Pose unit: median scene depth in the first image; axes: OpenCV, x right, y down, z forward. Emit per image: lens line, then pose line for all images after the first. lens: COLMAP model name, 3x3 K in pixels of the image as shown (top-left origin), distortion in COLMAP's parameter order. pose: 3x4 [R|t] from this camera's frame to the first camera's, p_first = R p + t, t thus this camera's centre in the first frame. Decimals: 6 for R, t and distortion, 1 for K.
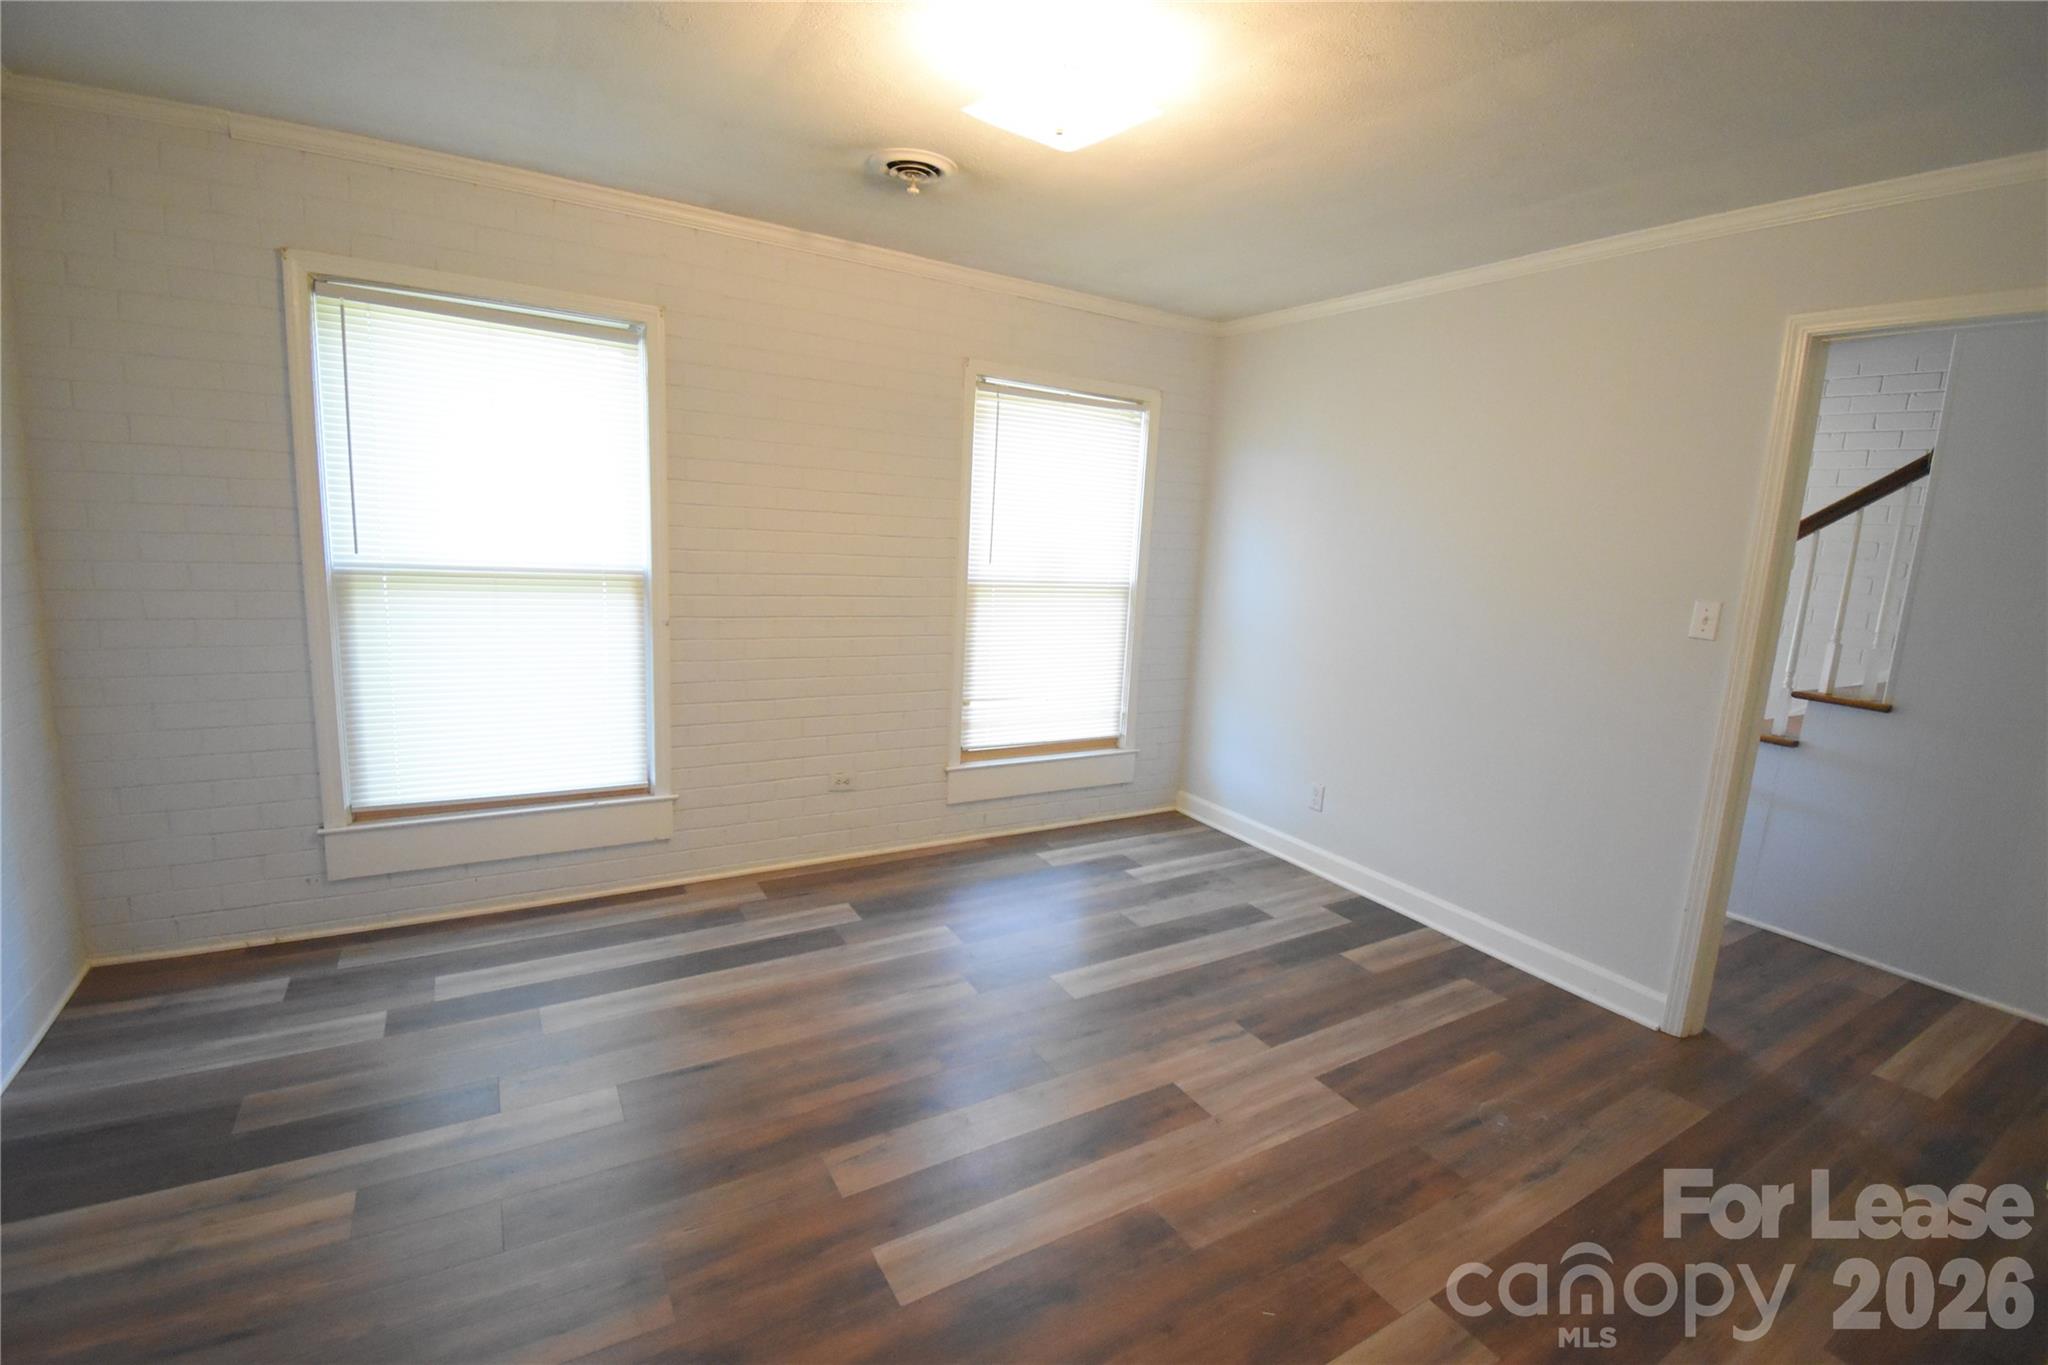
lens RADIAL K [[899.9, 0, 1024.0], [0, 899.9, 682.5], [0, 0, 1]] dist [0.022376, -0.025594]
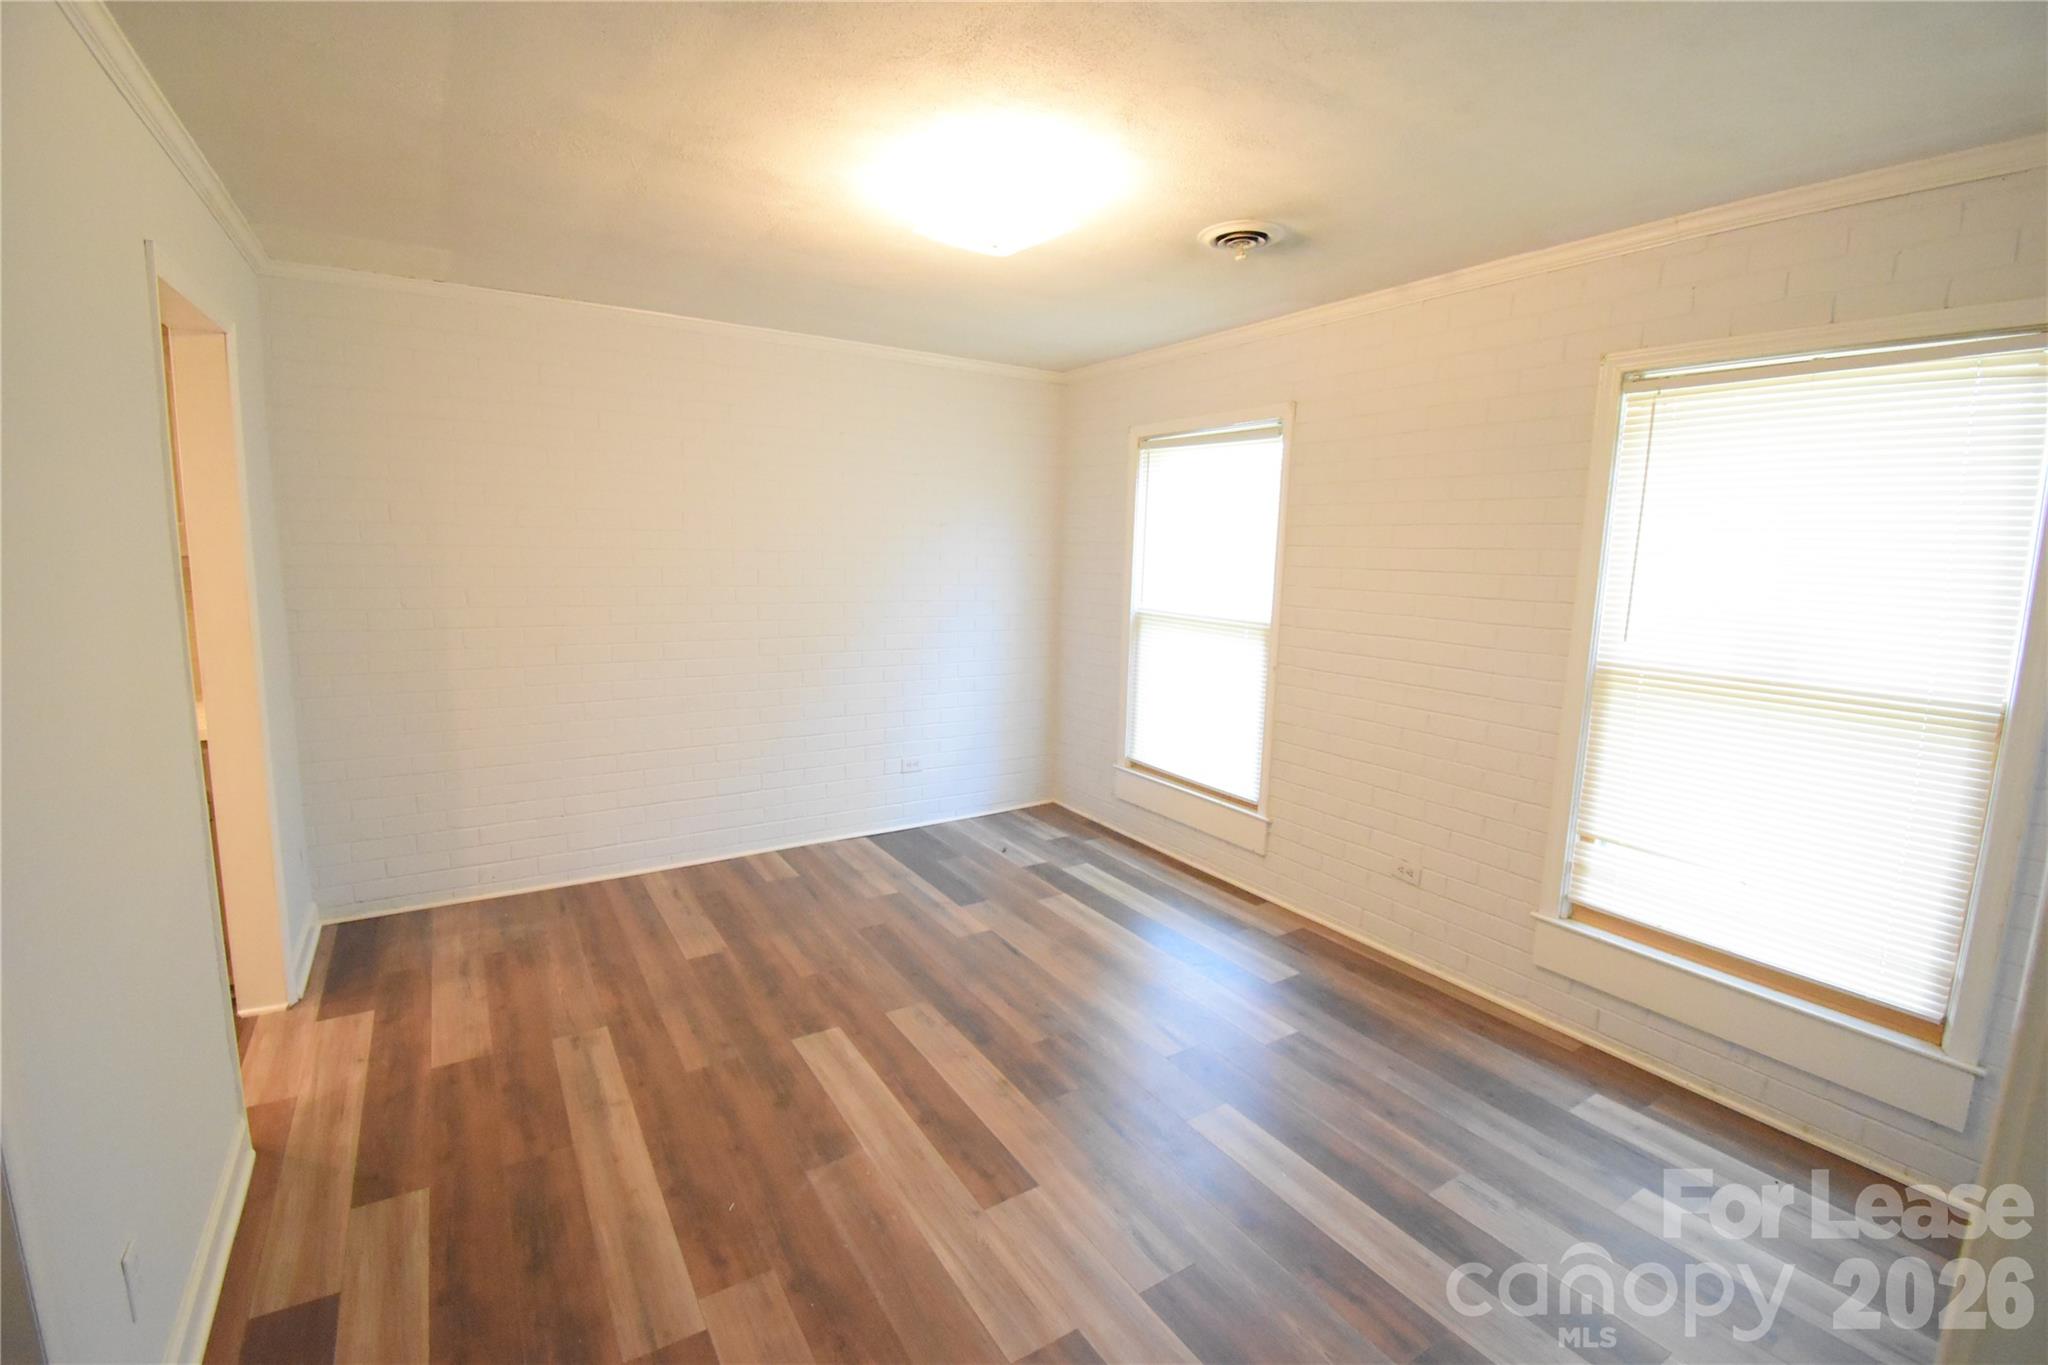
lens RADIAL K [[899.9, 0, 1024.0], [0, 899.9, 682.5], [0, 0, 1]] dist [0.022376, -0.025594]
pose [[0.025397, 0.095746, -0.995082, 0.880475], [-0.195524, 0.976654, 0.088982, -0.103419], [0.980370, 0.192302, 0.043525, 0.745832]]
